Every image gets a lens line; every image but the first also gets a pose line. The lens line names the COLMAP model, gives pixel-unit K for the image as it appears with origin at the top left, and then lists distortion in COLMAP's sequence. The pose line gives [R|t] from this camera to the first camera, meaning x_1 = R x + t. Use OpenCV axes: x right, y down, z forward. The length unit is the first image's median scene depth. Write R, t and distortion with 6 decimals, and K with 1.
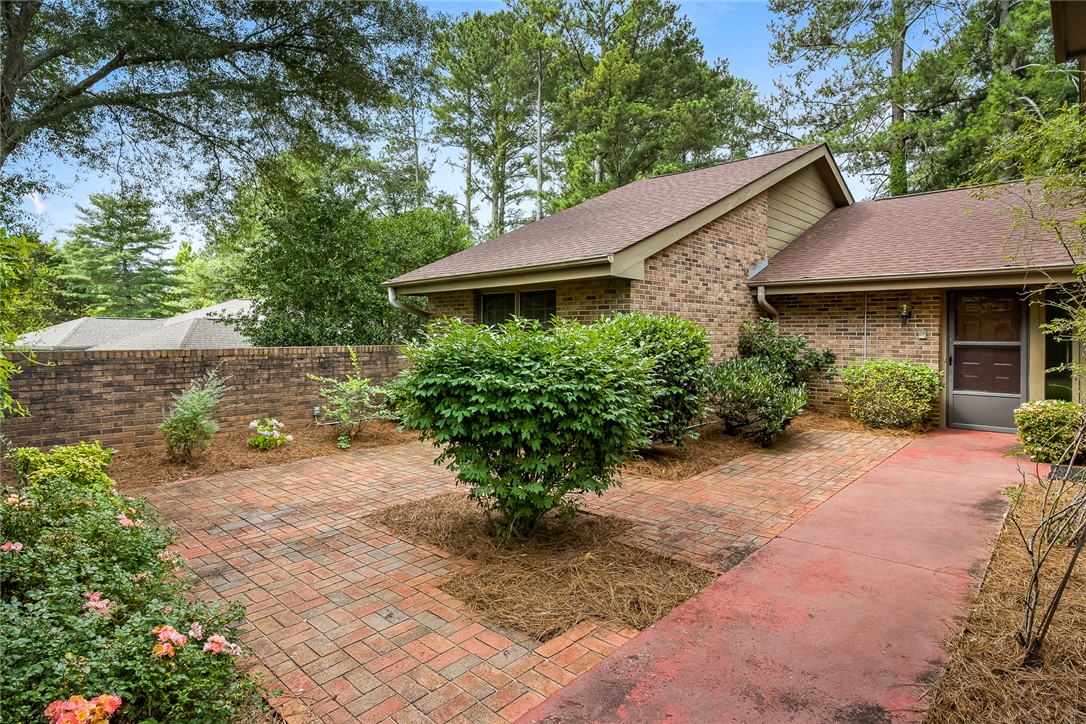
lens RADIAL K [[589.2, 0, 530.9], [0, 589.2, 337.4], [0, 0, 1]] dist [-0.006537, 0.002629]
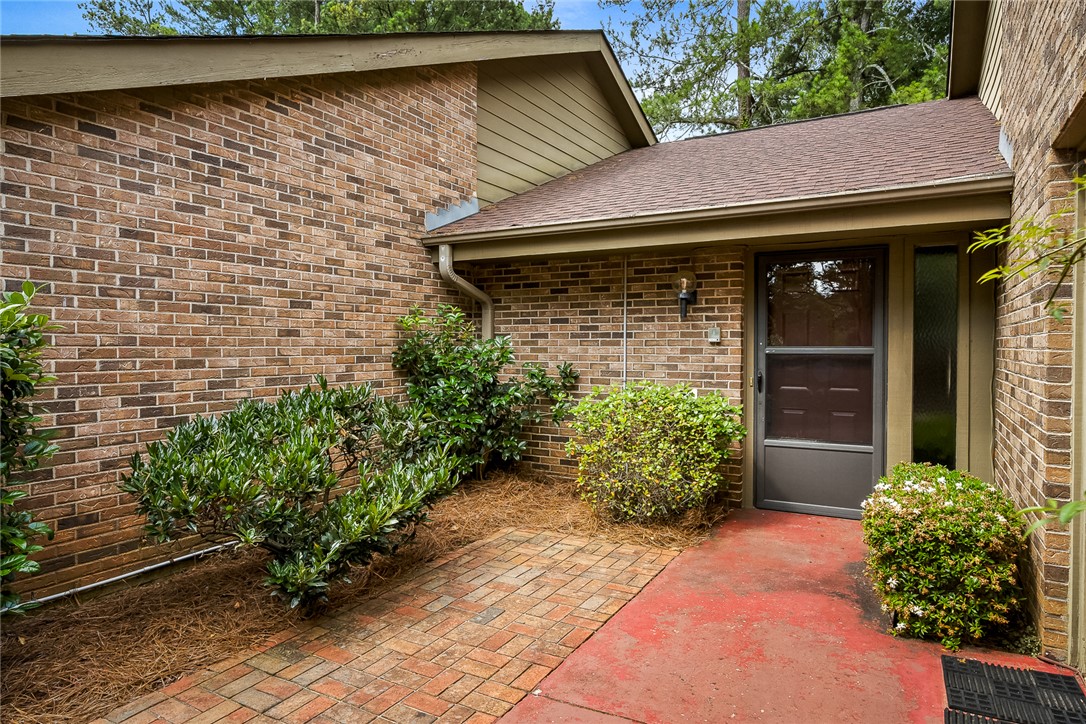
lens RADIAL K [[663.0, 0, 542.9], [0, 663.0, 362.4], [0, 0, 1]] dist [-0.006279, 0.000667]
pose [[0.971467, -0.009685, 0.236977, 0.362009], [0.005491, 0.999816, 0.018354, 0.007800], [-0.237111, -0.016529, 0.971342, 0.440008]]
